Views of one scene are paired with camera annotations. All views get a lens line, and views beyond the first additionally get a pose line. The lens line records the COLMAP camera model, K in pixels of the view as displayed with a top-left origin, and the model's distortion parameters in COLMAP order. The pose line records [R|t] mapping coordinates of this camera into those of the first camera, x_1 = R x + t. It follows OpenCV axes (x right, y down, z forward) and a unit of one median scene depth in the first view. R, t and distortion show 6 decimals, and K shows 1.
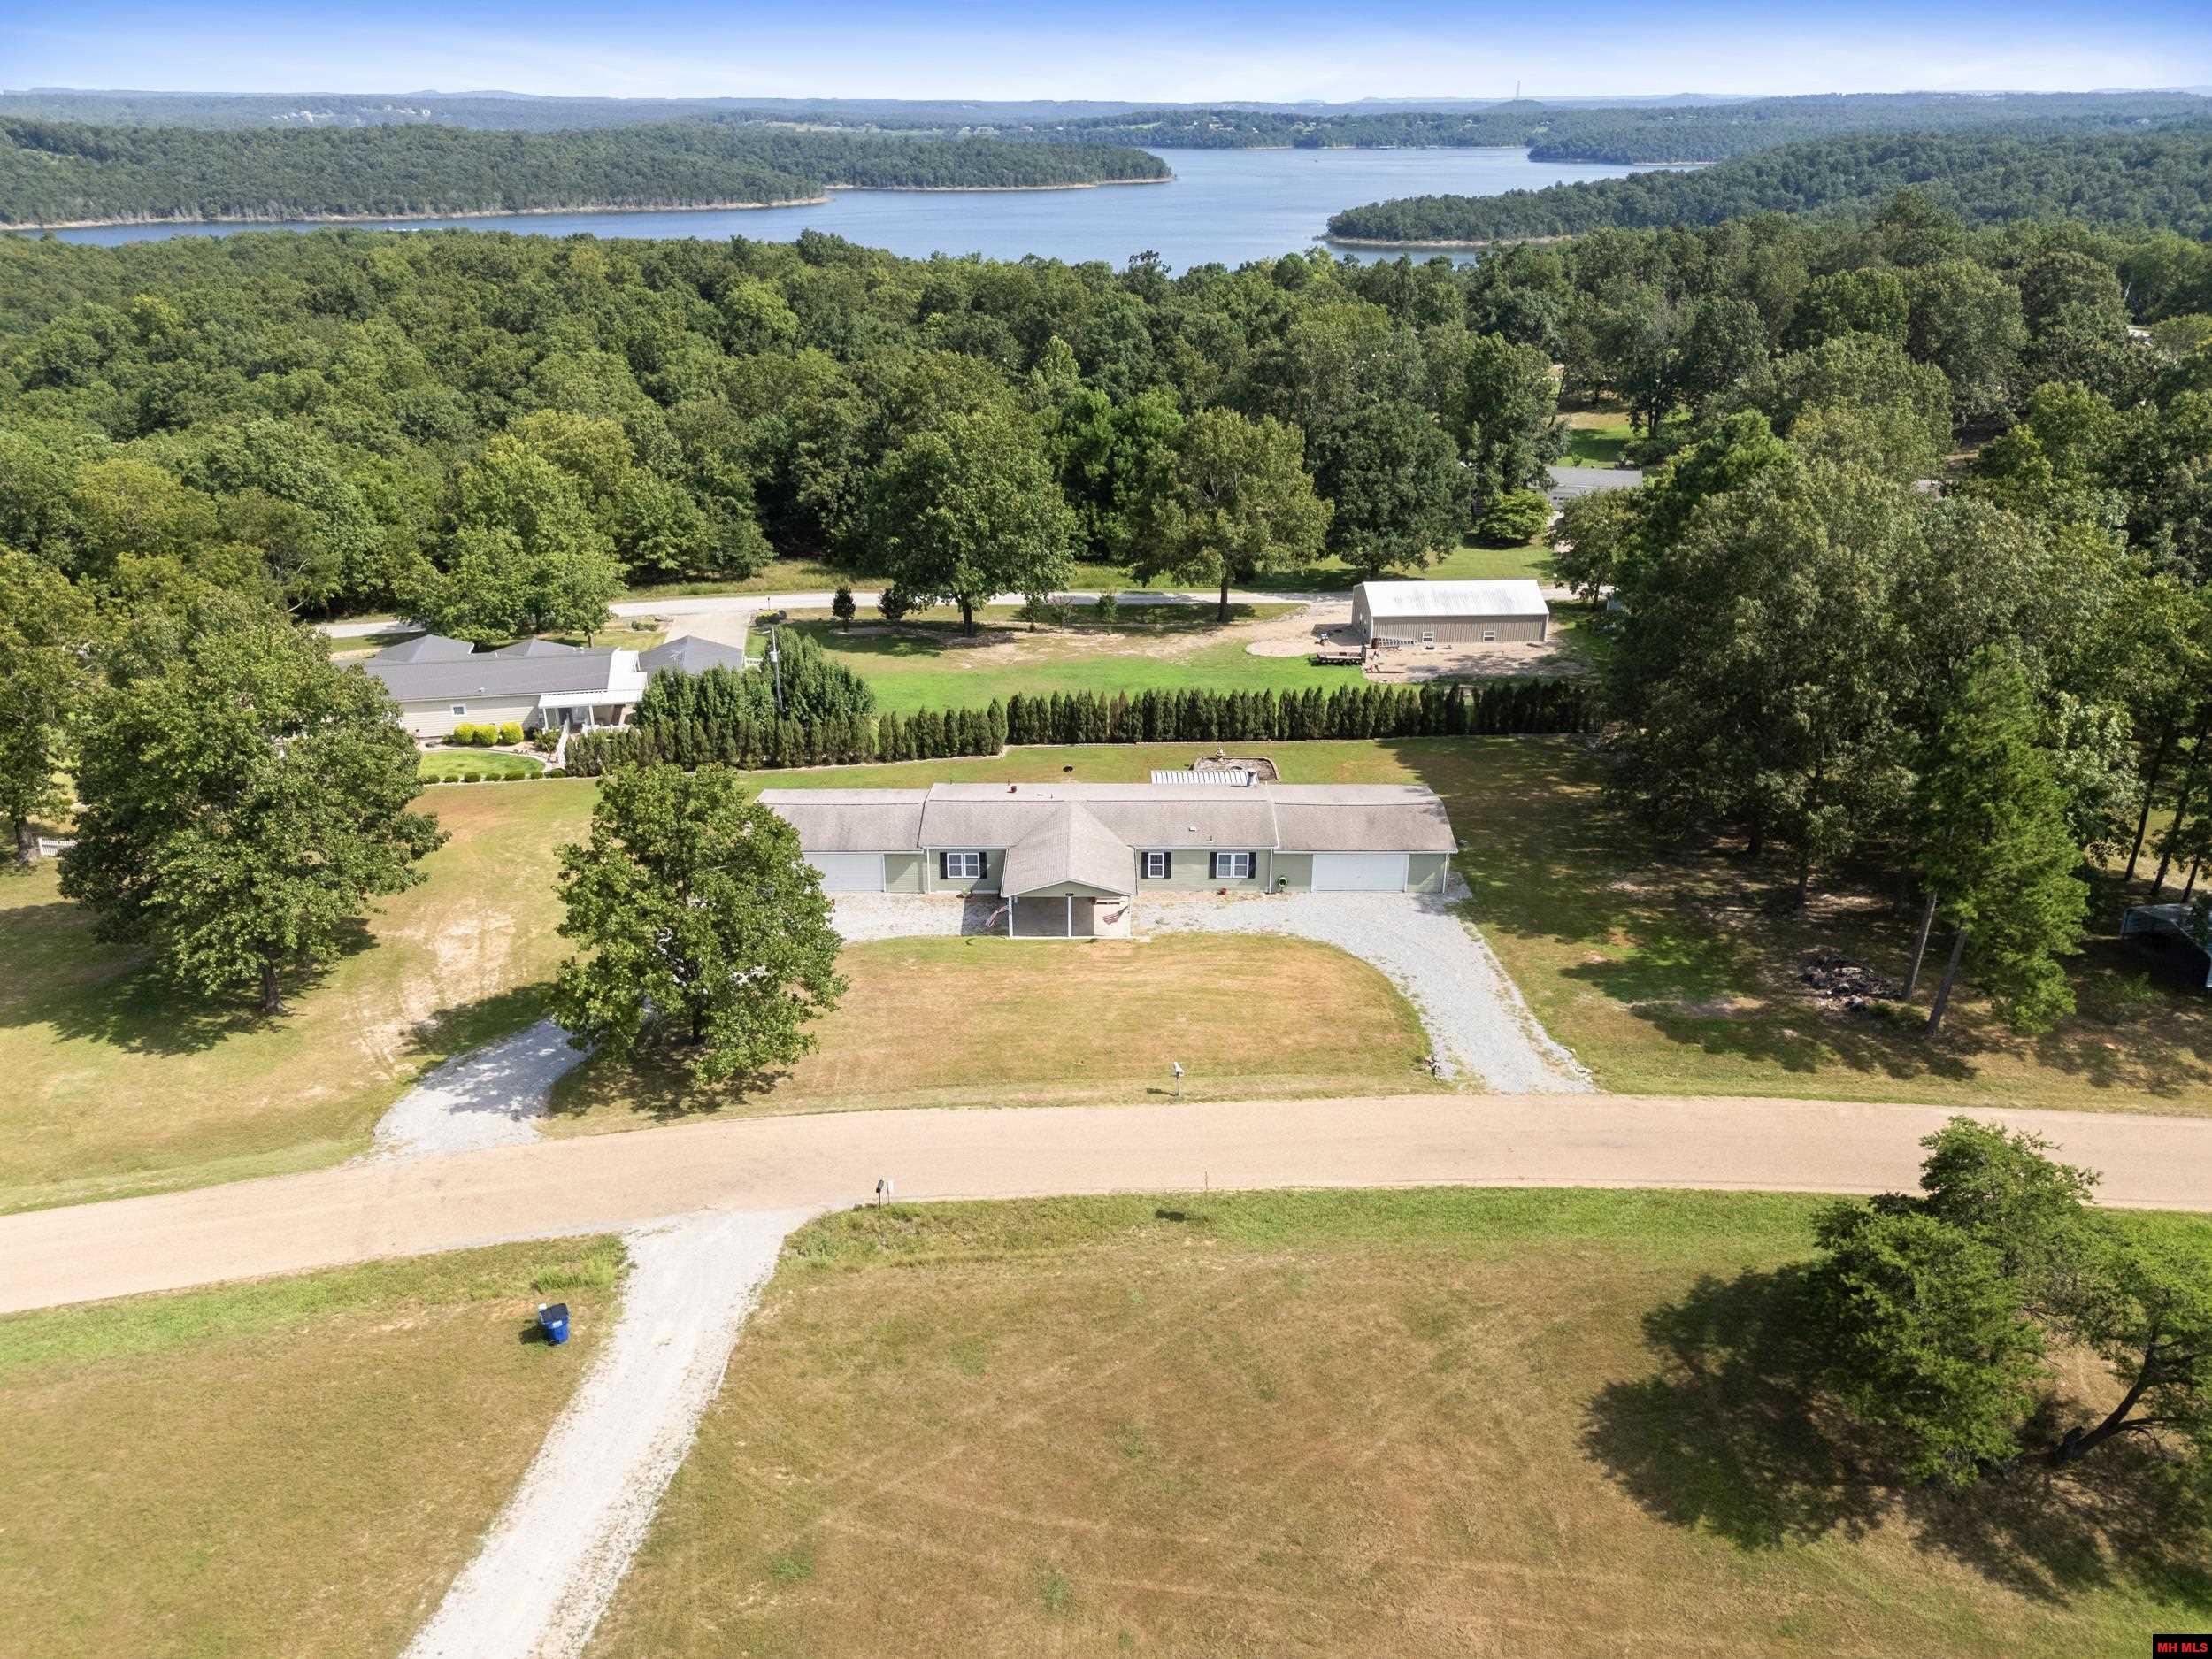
lens RADIAL K [[1620.9, 0, 1103.6], [0, 1620.9, 841.5], [0, 0, 1]] dist [0.064412, -0.057057]
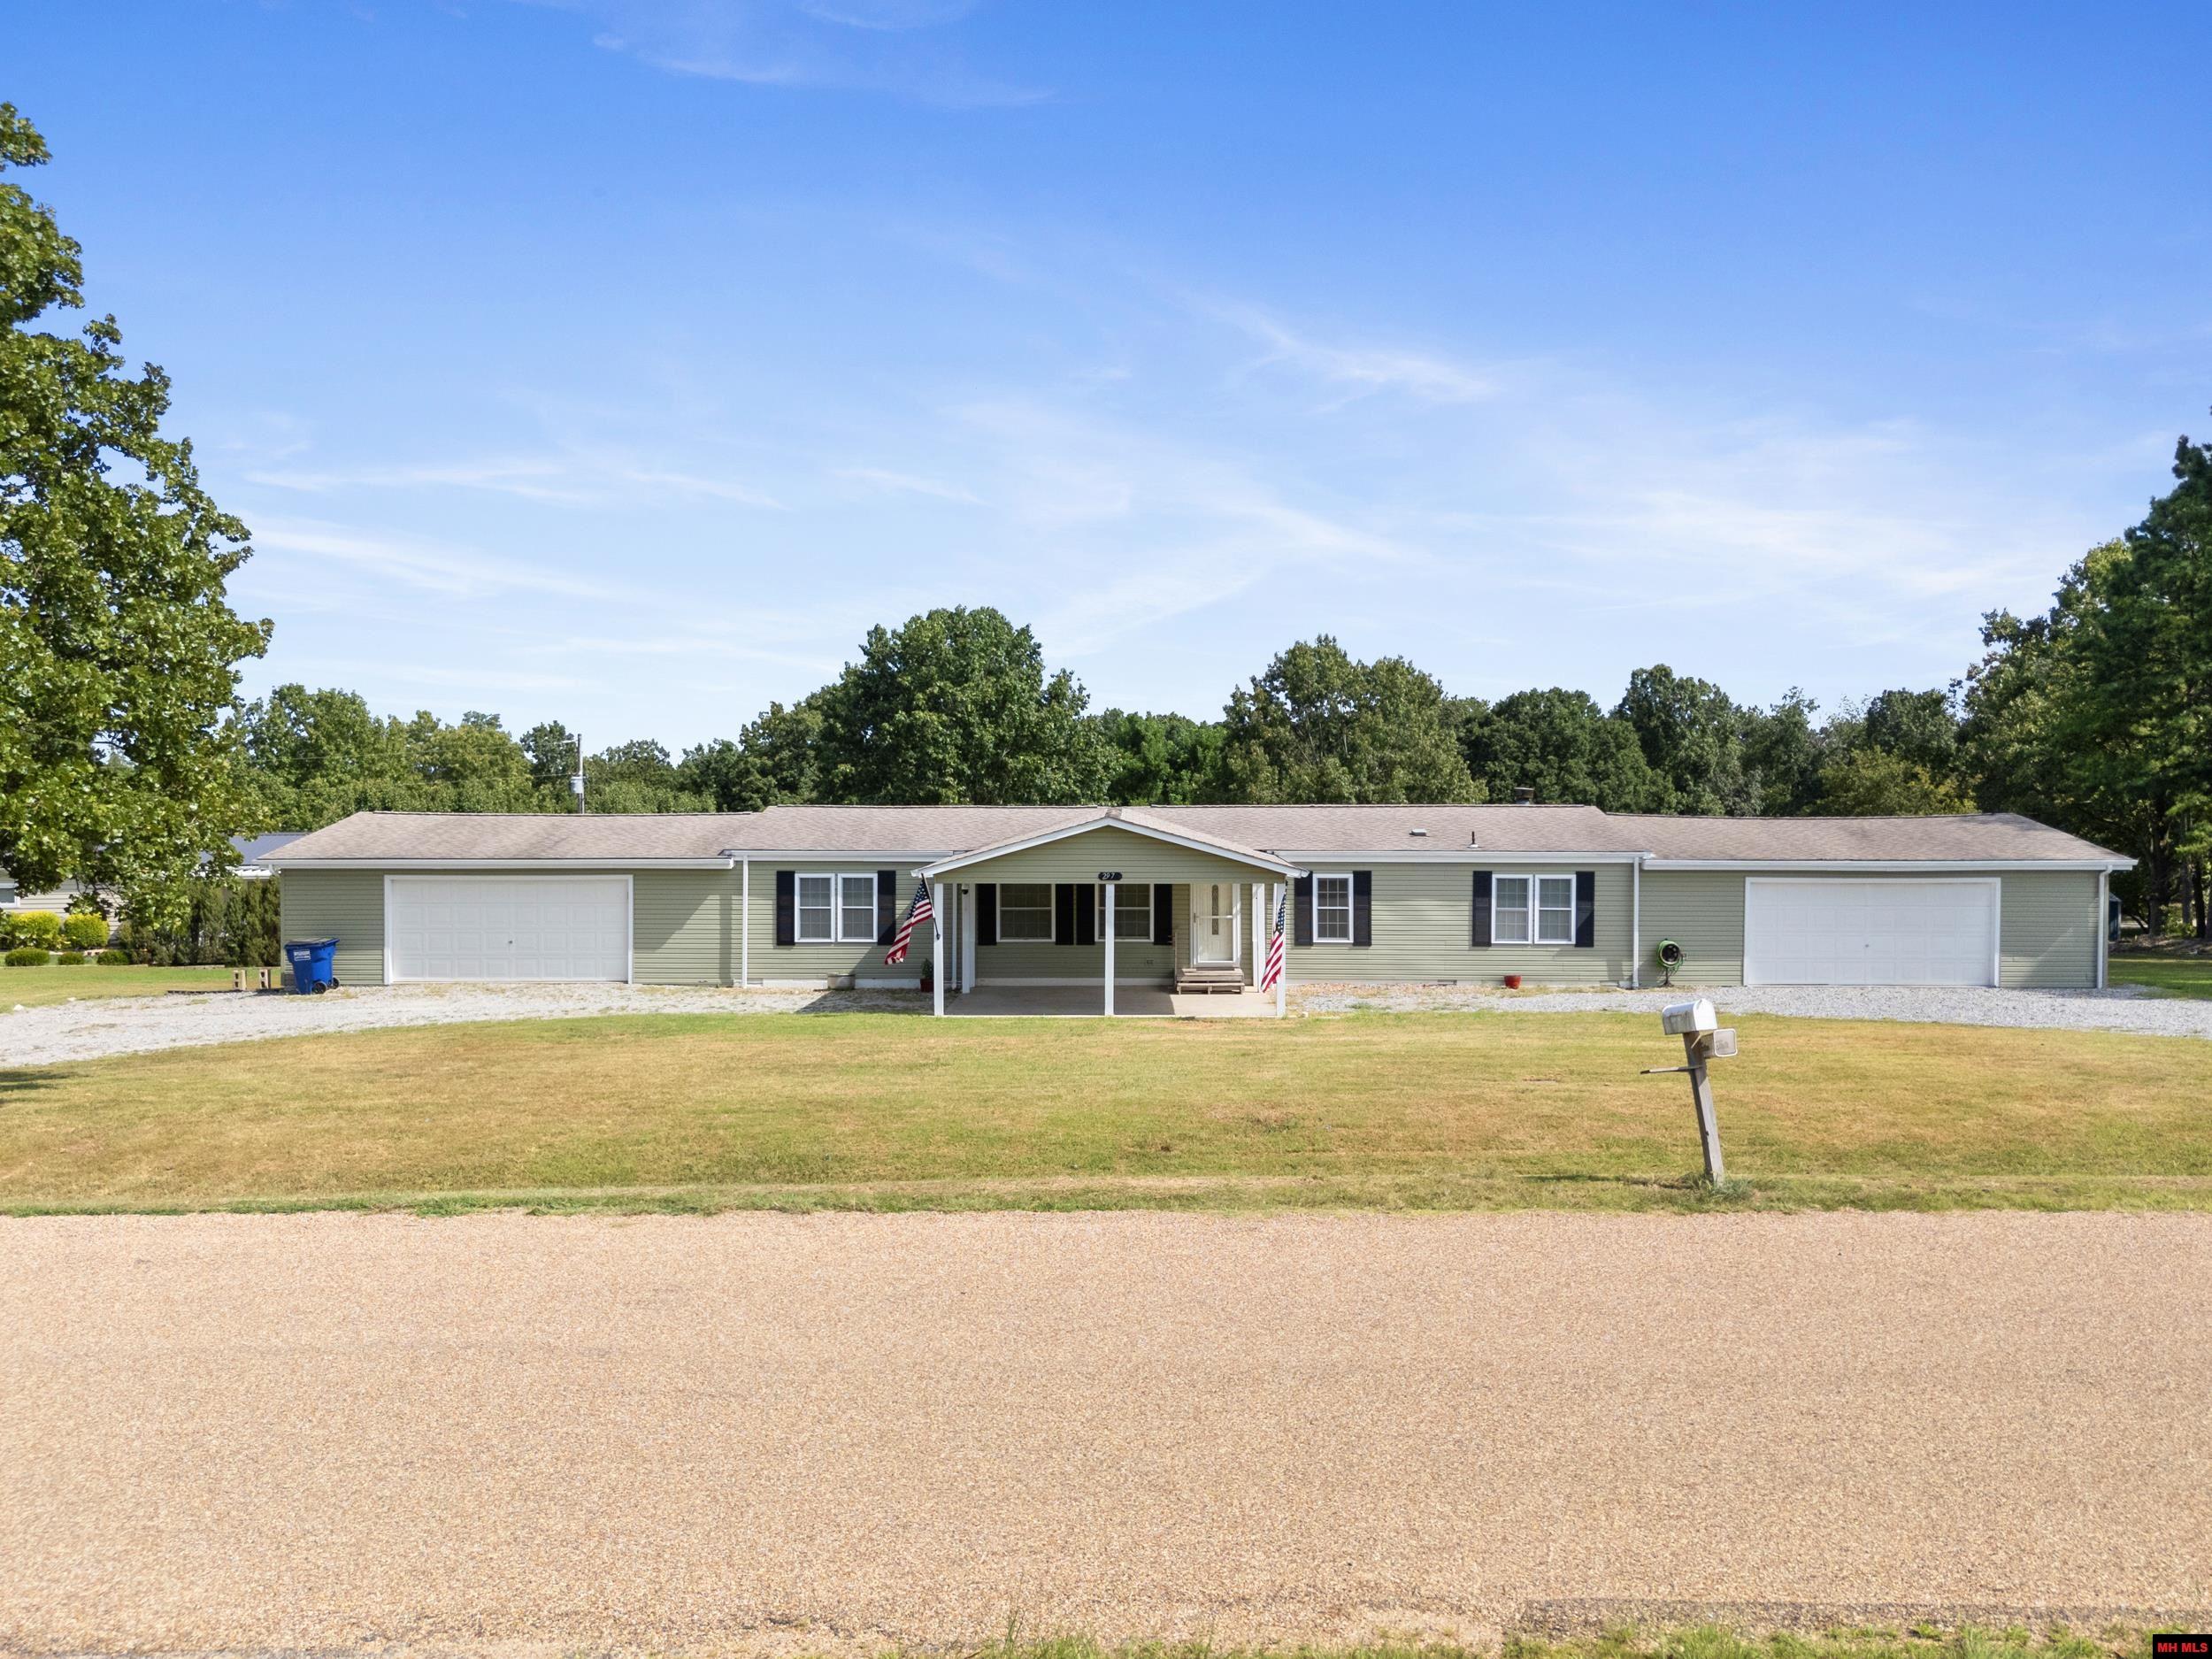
lens RADIAL K [[1620.9, 0, 1096.0], [0, 1620.9, 825.2], [0, 0, 1]] dist [0.064412, -0.057057]
pose [[0.999596, -0.001500, -0.028375, -0.009814], [-0.009607, 0.921956, -0.387176, 0.110966], [0.026742, 0.387292, 0.921569, 0.479165]]
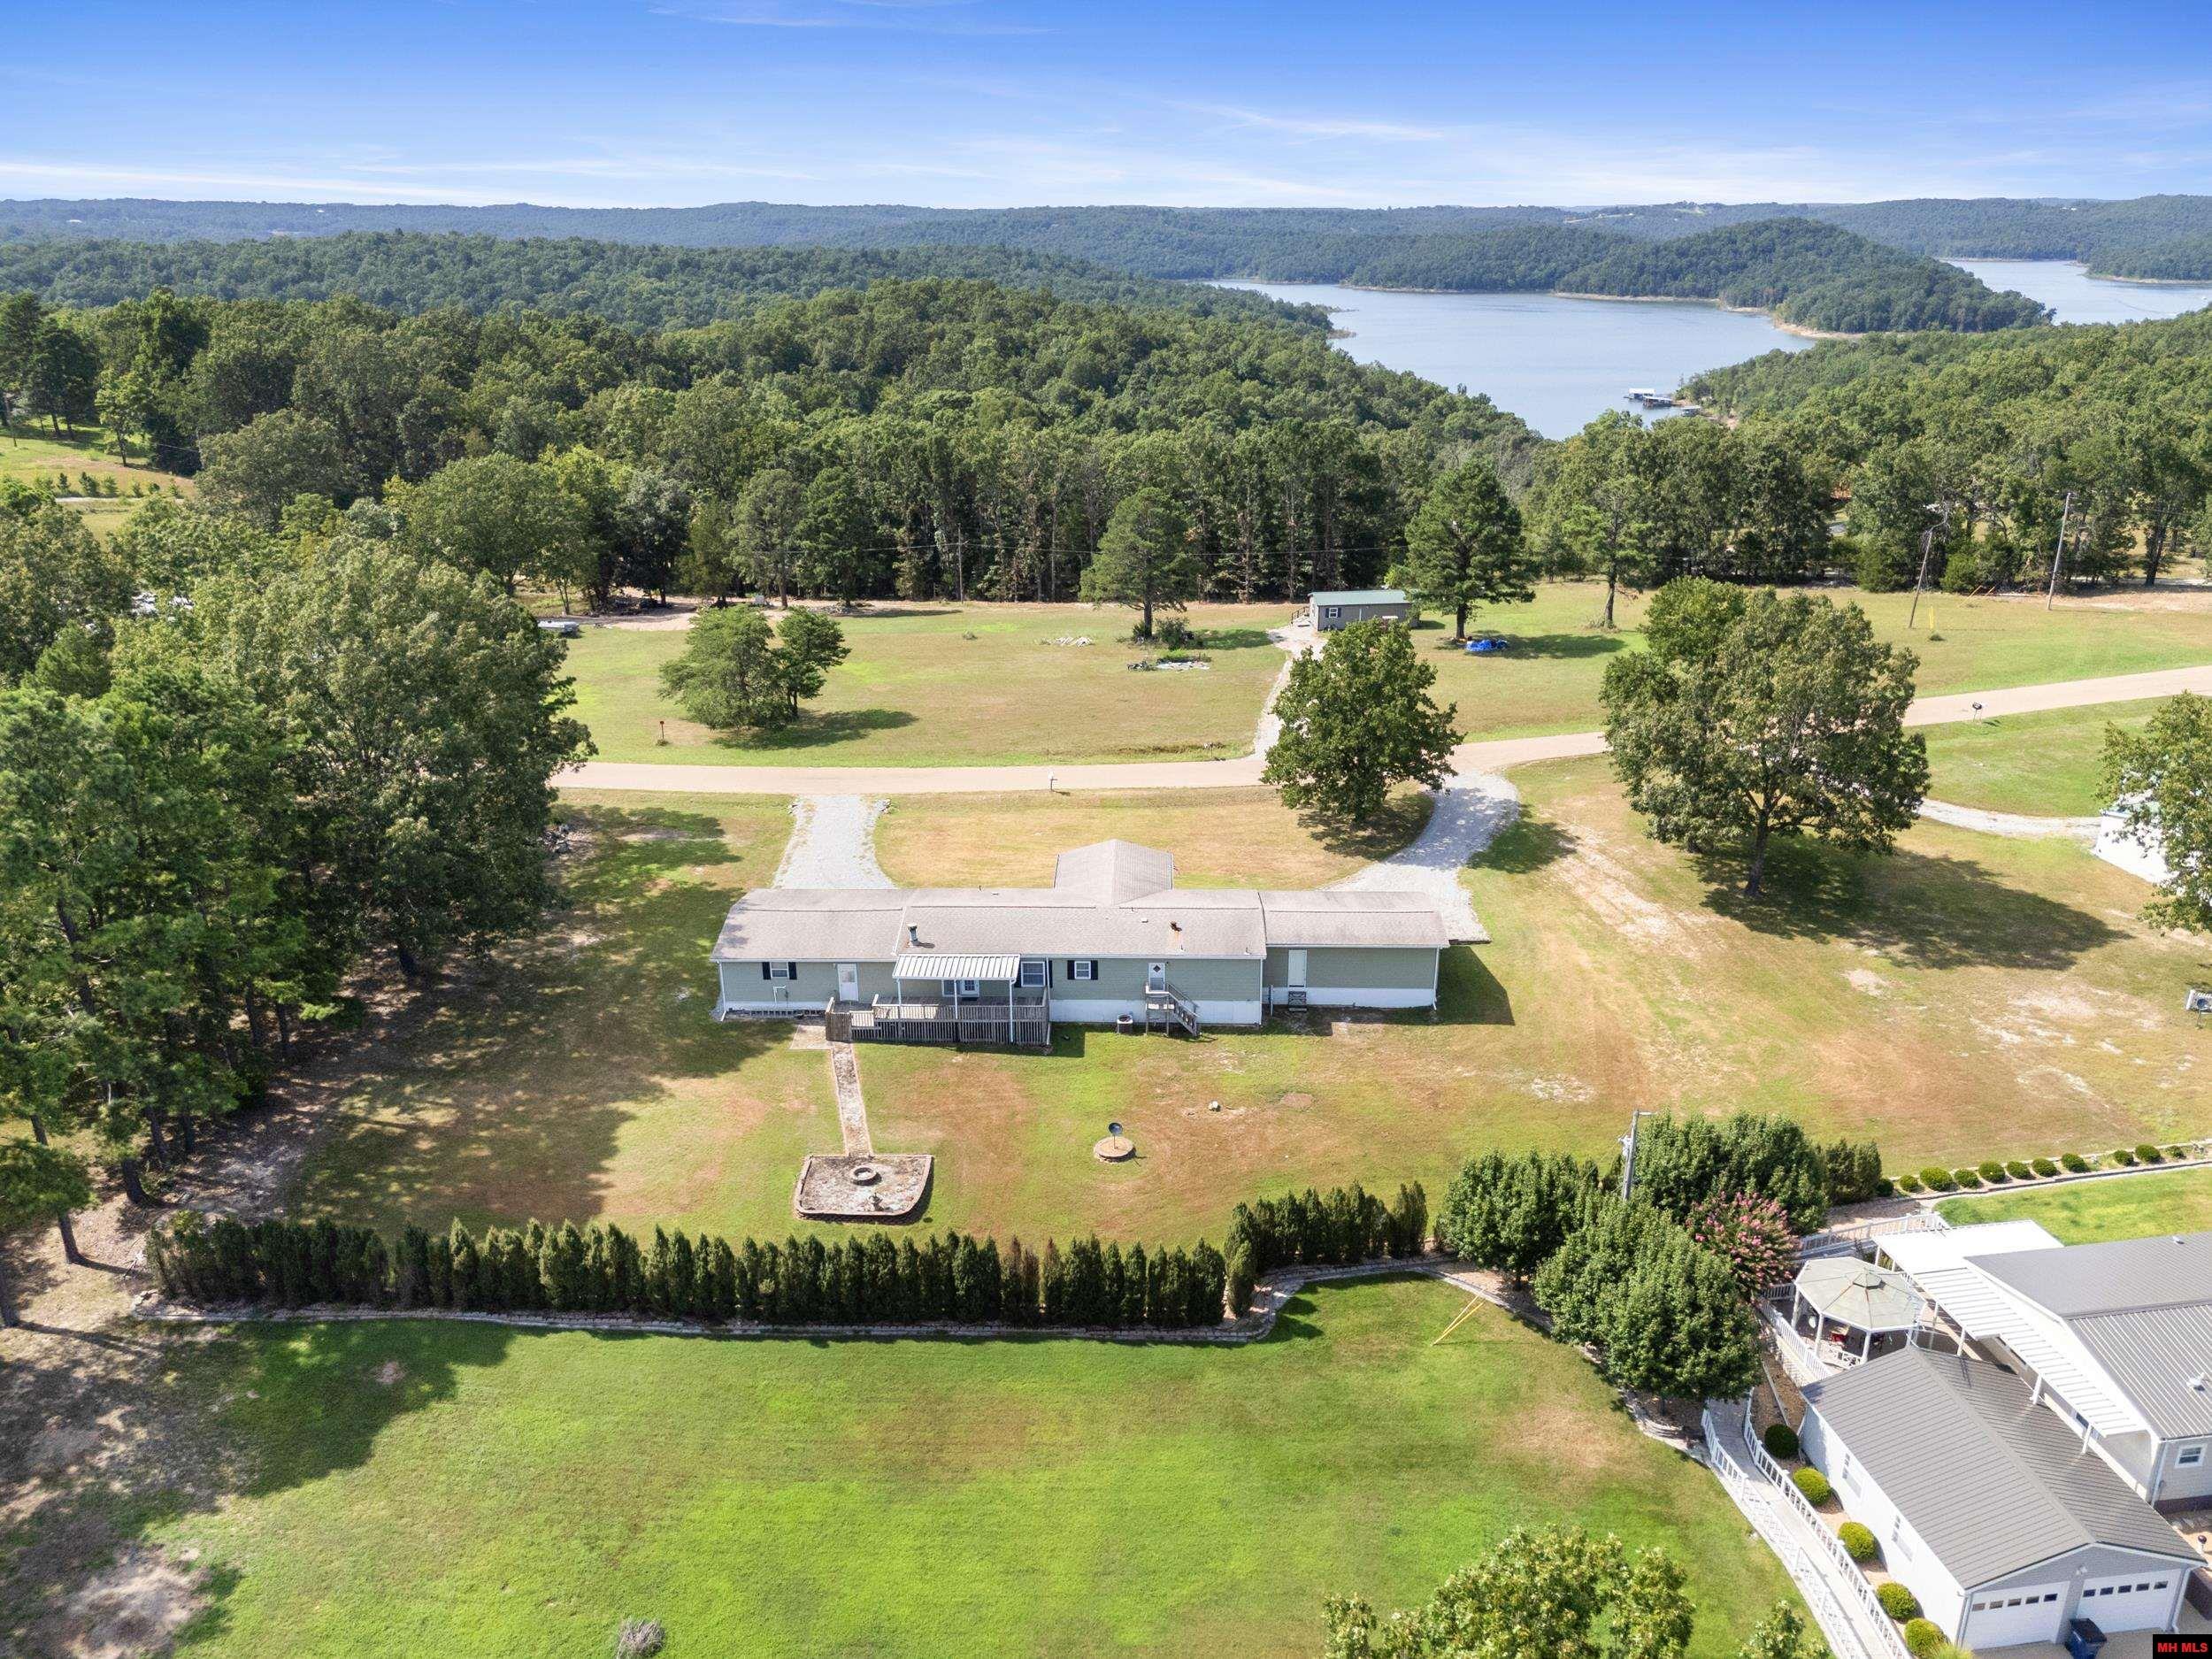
lens RADIAL K [[1620.9, 0, 1110.0], [0, 1620.9, 811.2], [0, 0, 1]] dist [0.064412, -0.057057]
pose [[-0.999652, -0.002356, 0.026287, -0.035969], [0.016628, 0.717244, 0.696624, -0.583586], [-0.020495, 0.696819, -0.716955, 1.300291]]
